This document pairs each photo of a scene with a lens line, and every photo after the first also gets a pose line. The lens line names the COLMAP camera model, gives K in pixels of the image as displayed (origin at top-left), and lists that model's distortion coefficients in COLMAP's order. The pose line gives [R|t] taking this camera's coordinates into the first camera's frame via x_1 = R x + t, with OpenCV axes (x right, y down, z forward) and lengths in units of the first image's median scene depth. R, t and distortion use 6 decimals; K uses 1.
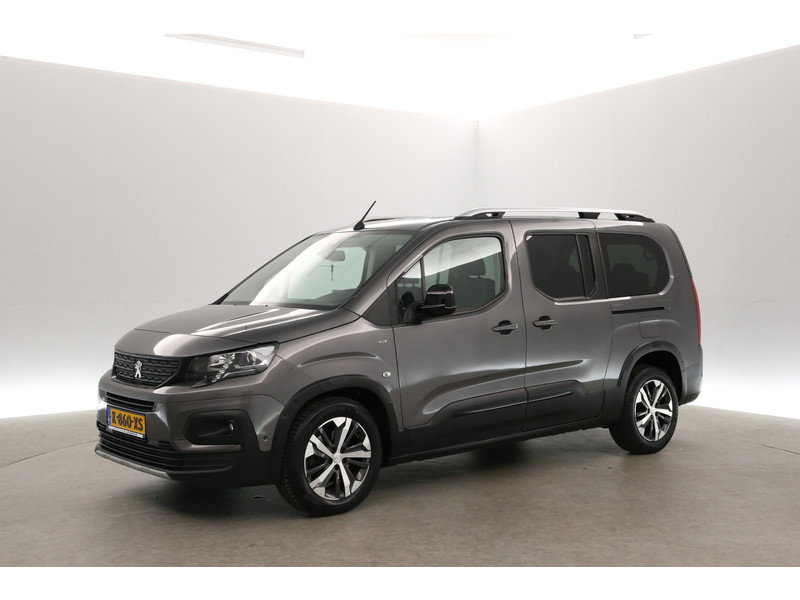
lens RADIAL K [[980.3, 0, 400.6], [0, 980.3, 300.3], [0, 0, 1]] dist [0.024240, 0.000000]
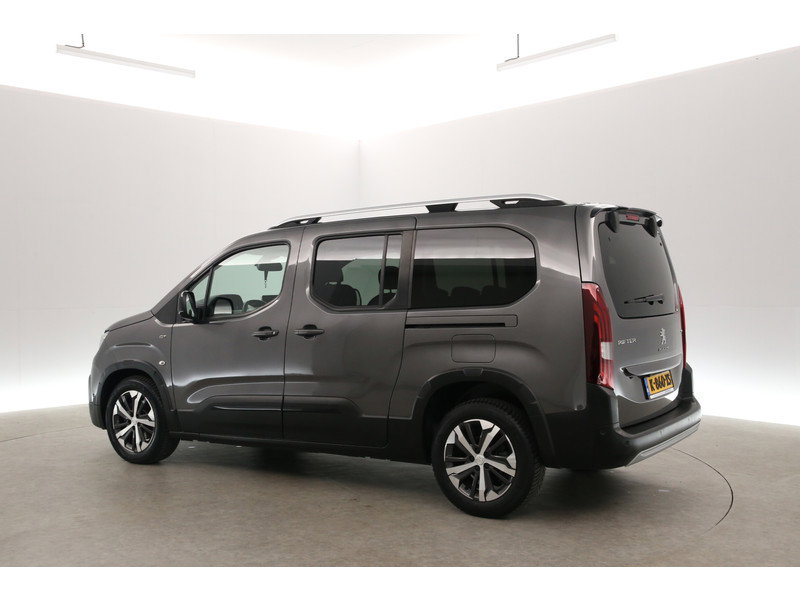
lens RADIAL K [[893.7, 0, 399.1], [0, 893.7, 300.1], [0, 0, 1]] dist [0.108598, 0.000000]
pose [[0.279043, 0.024461, -0.959967, 1.106703], [-0.010144, 0.999695, 0.022524, -0.031188], [0.960225, 0.003453, 0.279206, 0.920943]]
